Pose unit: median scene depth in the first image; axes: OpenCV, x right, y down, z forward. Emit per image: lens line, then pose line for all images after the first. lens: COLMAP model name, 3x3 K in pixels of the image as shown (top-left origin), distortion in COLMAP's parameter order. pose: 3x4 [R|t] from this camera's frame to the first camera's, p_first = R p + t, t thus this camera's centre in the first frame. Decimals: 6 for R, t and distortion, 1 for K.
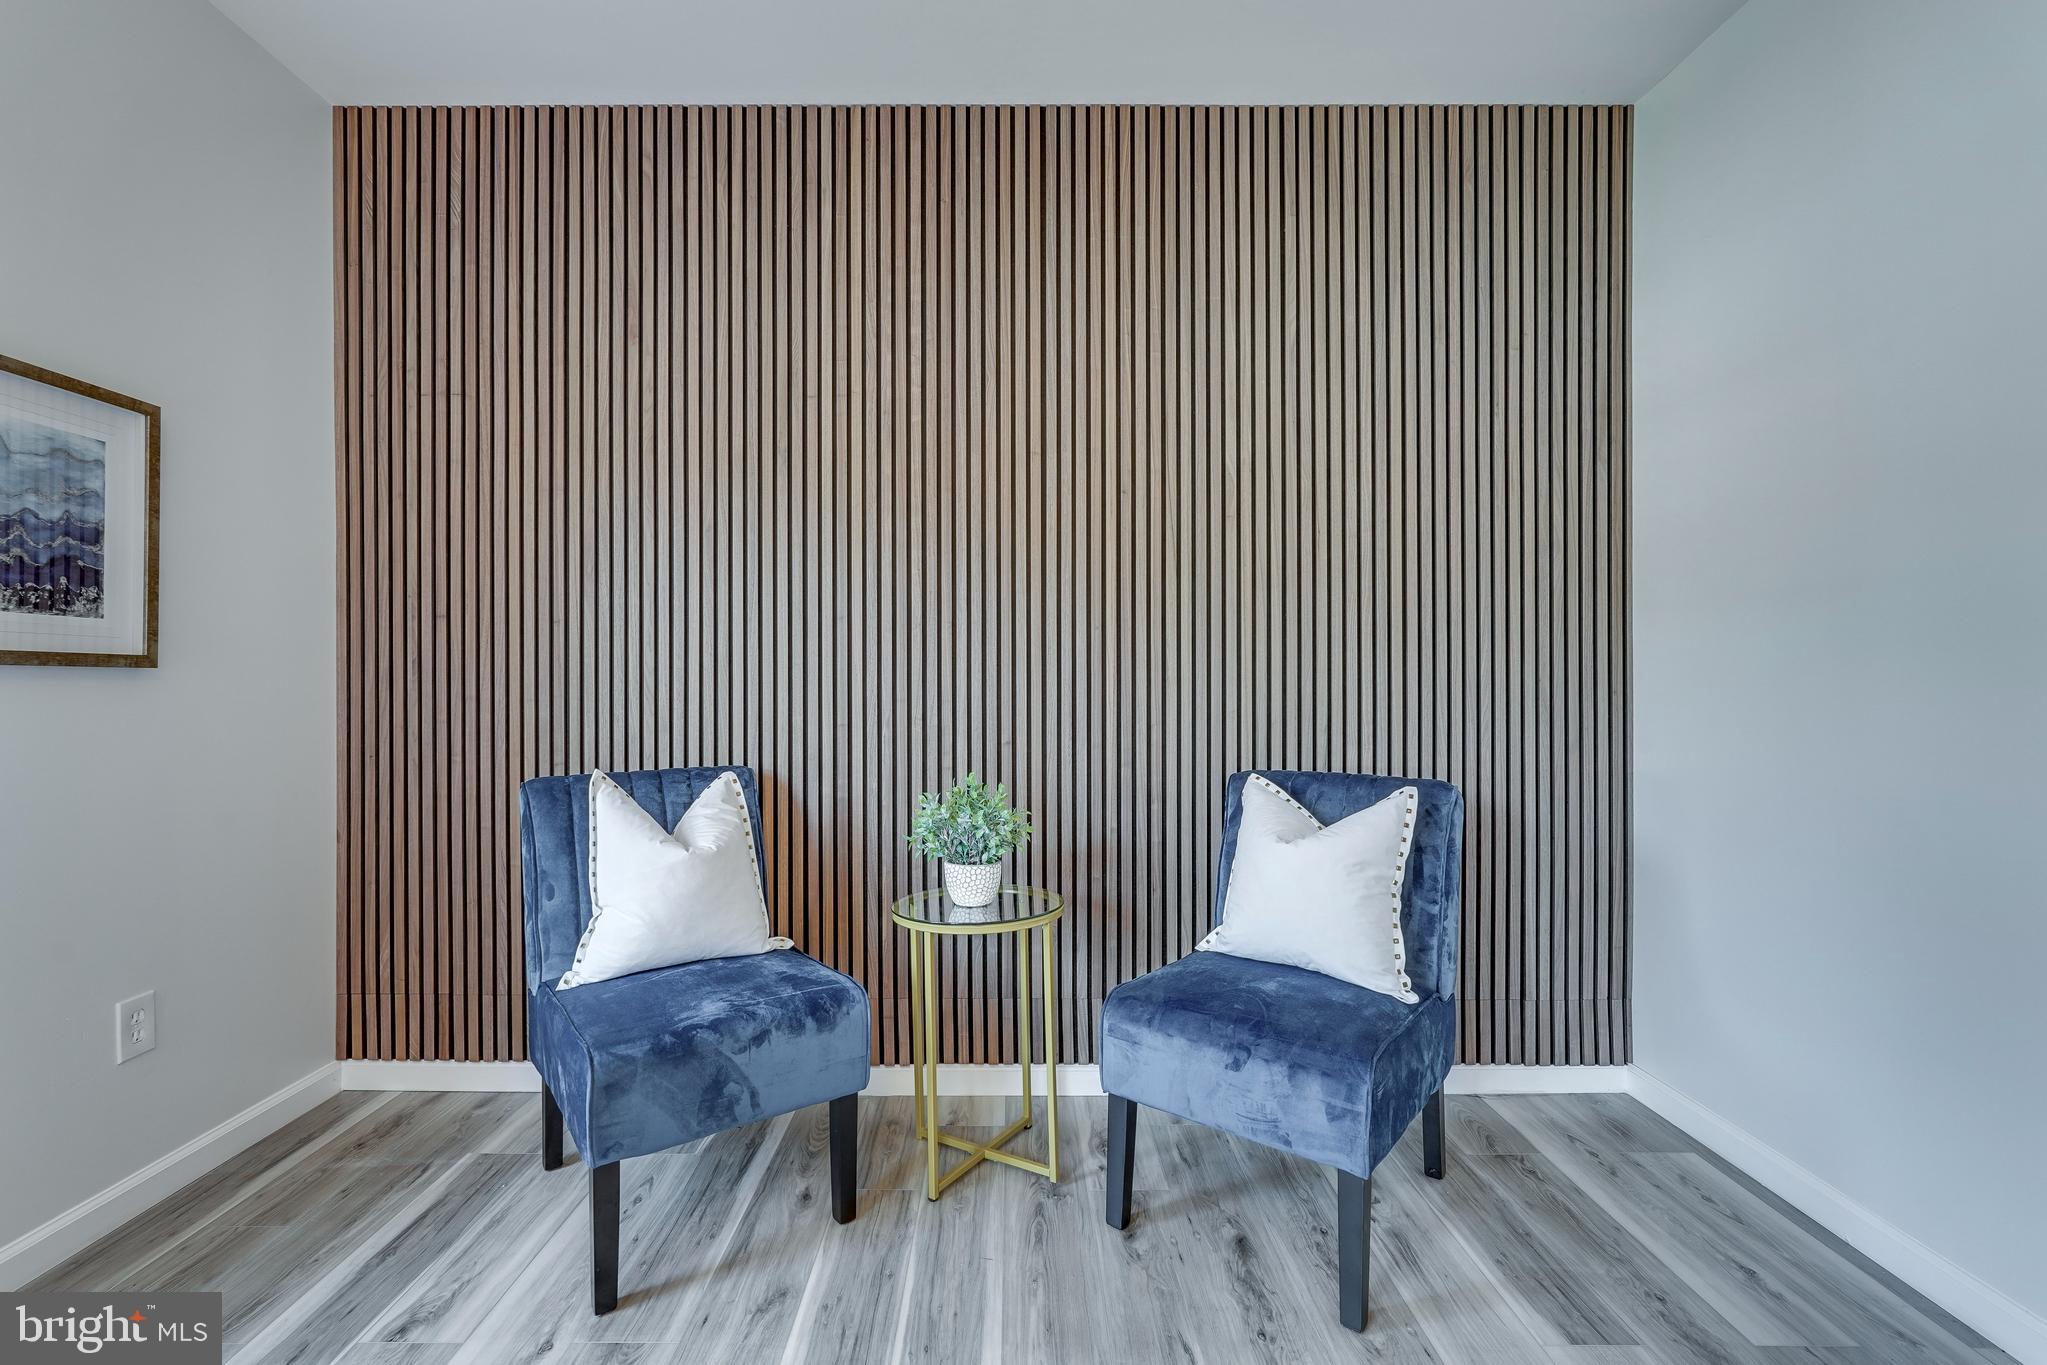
lens RADIAL K [[895.2, 0, 1002.1], [0, 895.2, 681.2], [0, 0, 1]] dist [-0.003595, -0.000138]
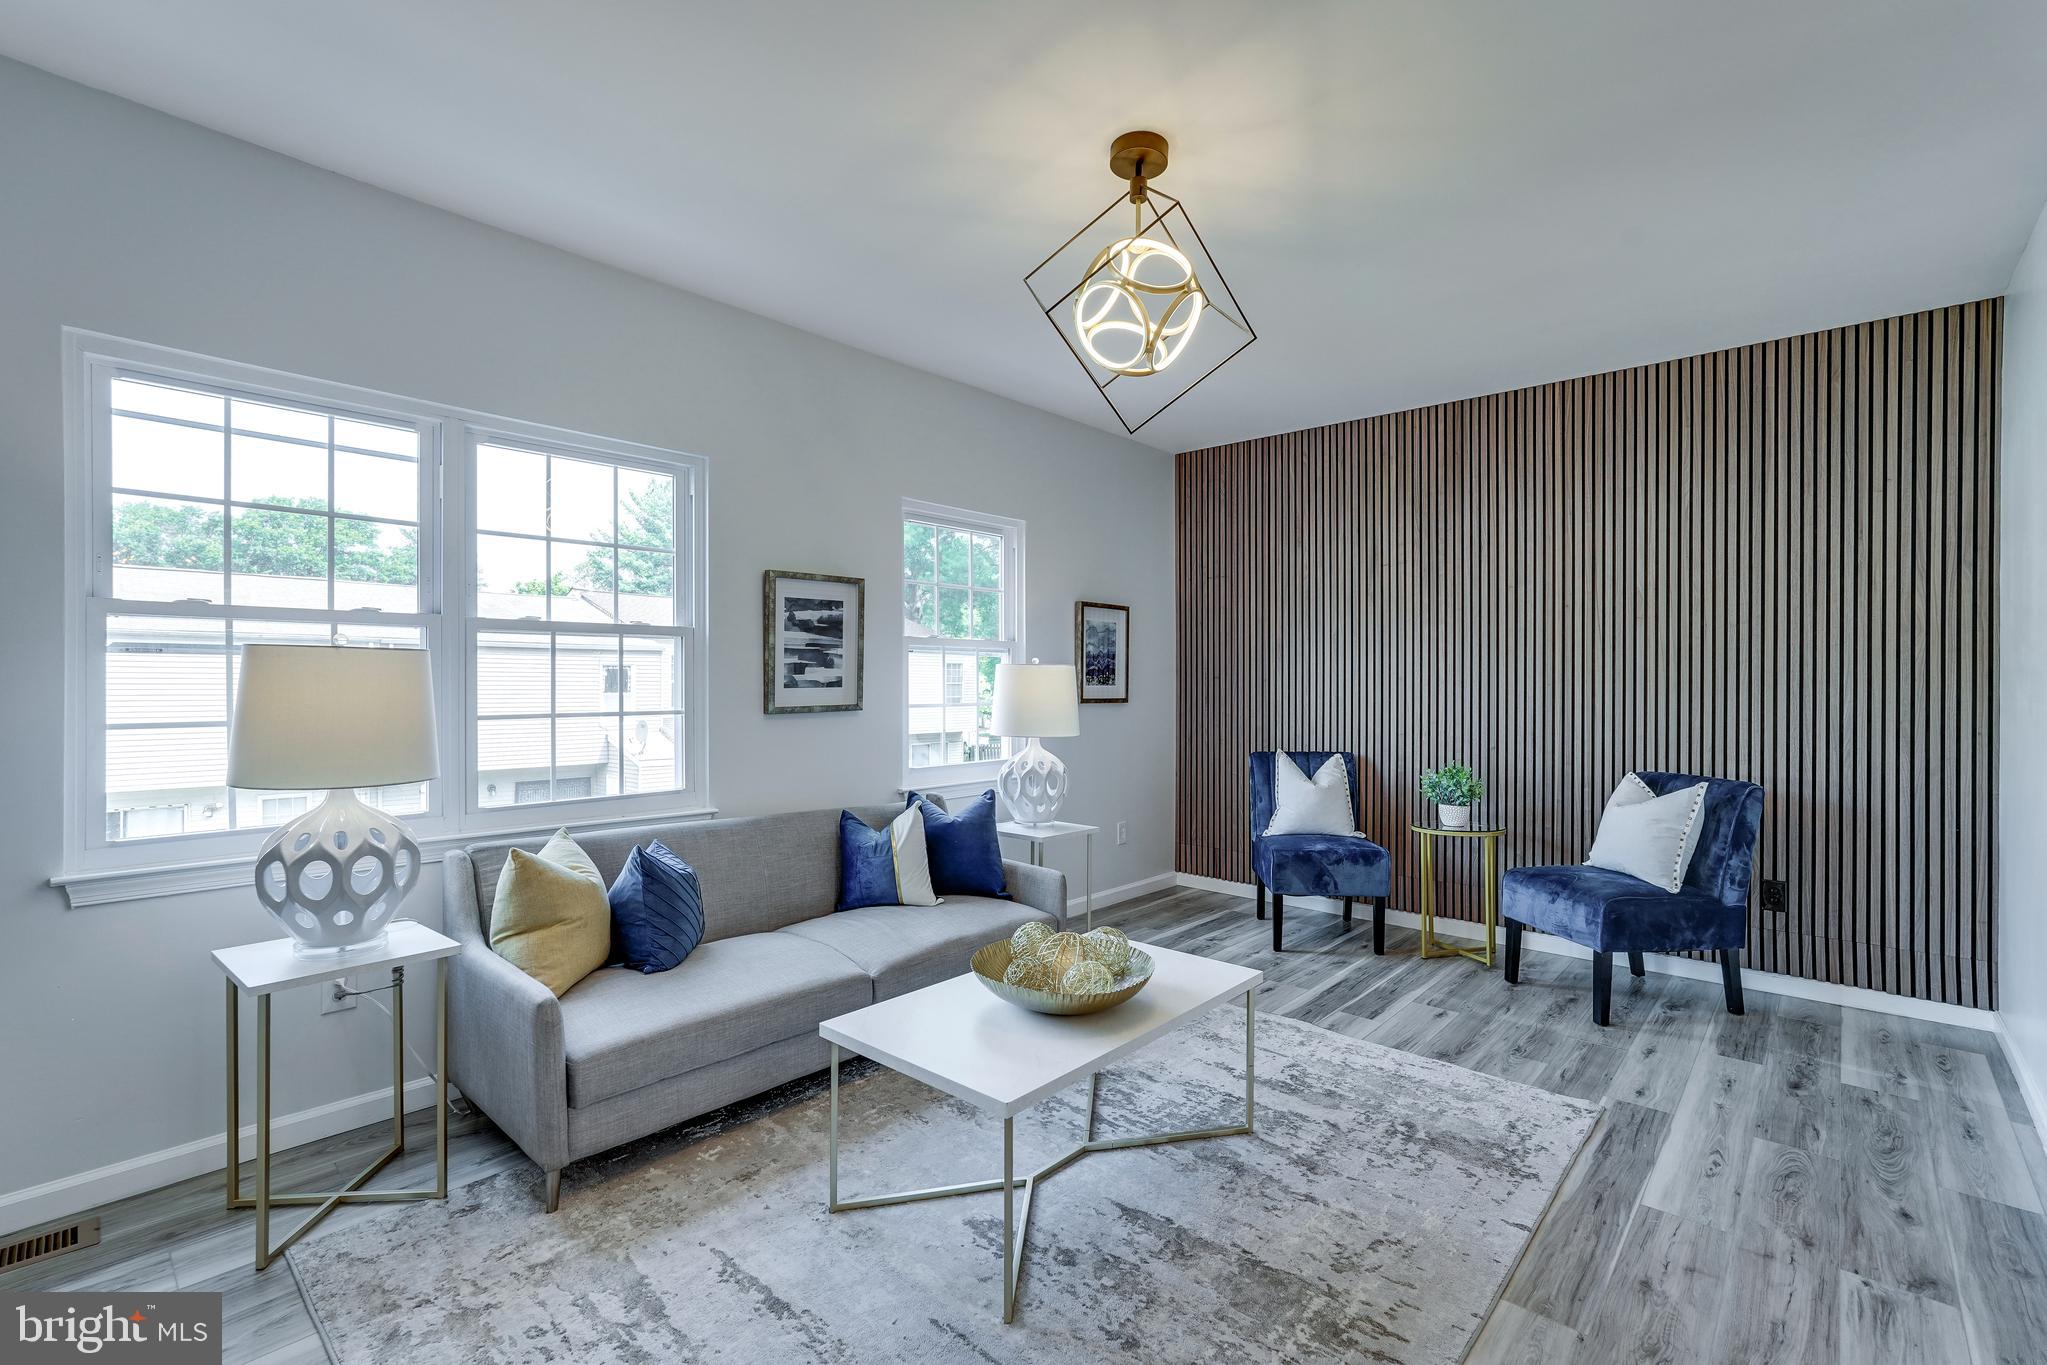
lens RADIAL K [[913.9, 0, 1031.4], [0, 913.9, 689.0], [0, 0, 1]] dist [-0.001139, 0.000680]
pose [[0.748484, 0.008153, -0.663103, 0.643126], [-0.003872, 0.999961, 0.007925, -0.073493], [0.663142, -0.003364, 0.748486, -1.212088]]
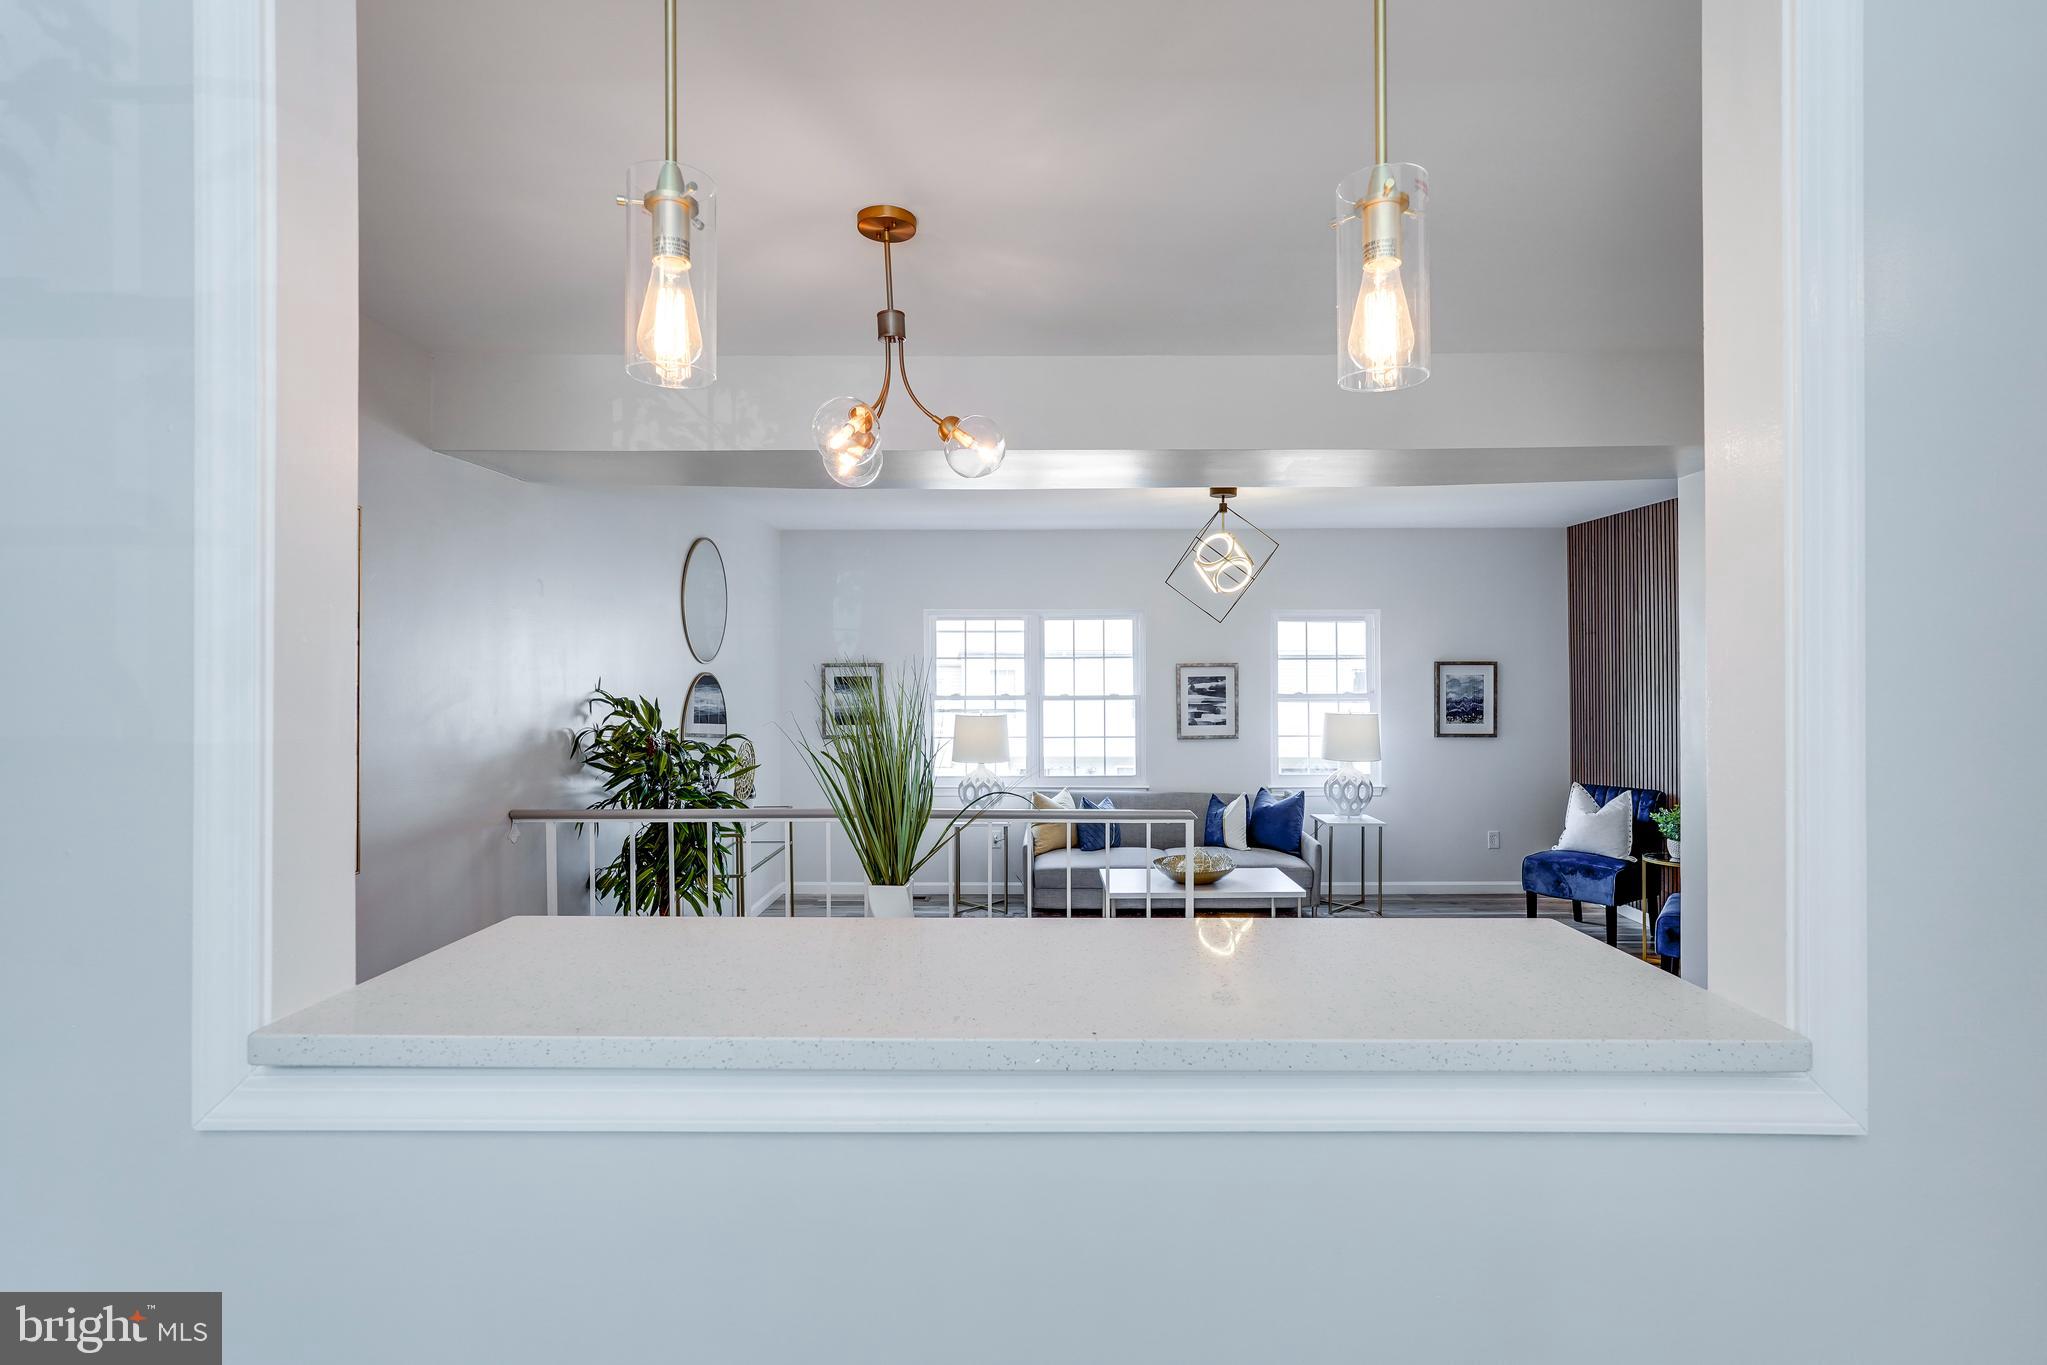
lens RADIAL K [[982.4, 0, 1031.2], [0, 982.4, 663.6], [0, 0, 1]] dist [-0.000881, 0.000035]
pose [[-0.004333, -0.002100, -0.999988, 2.708144], [0.003600, 0.999991, -0.002116, -0.282498], [0.999984, -0.003609, -0.004325, -0.745248]]
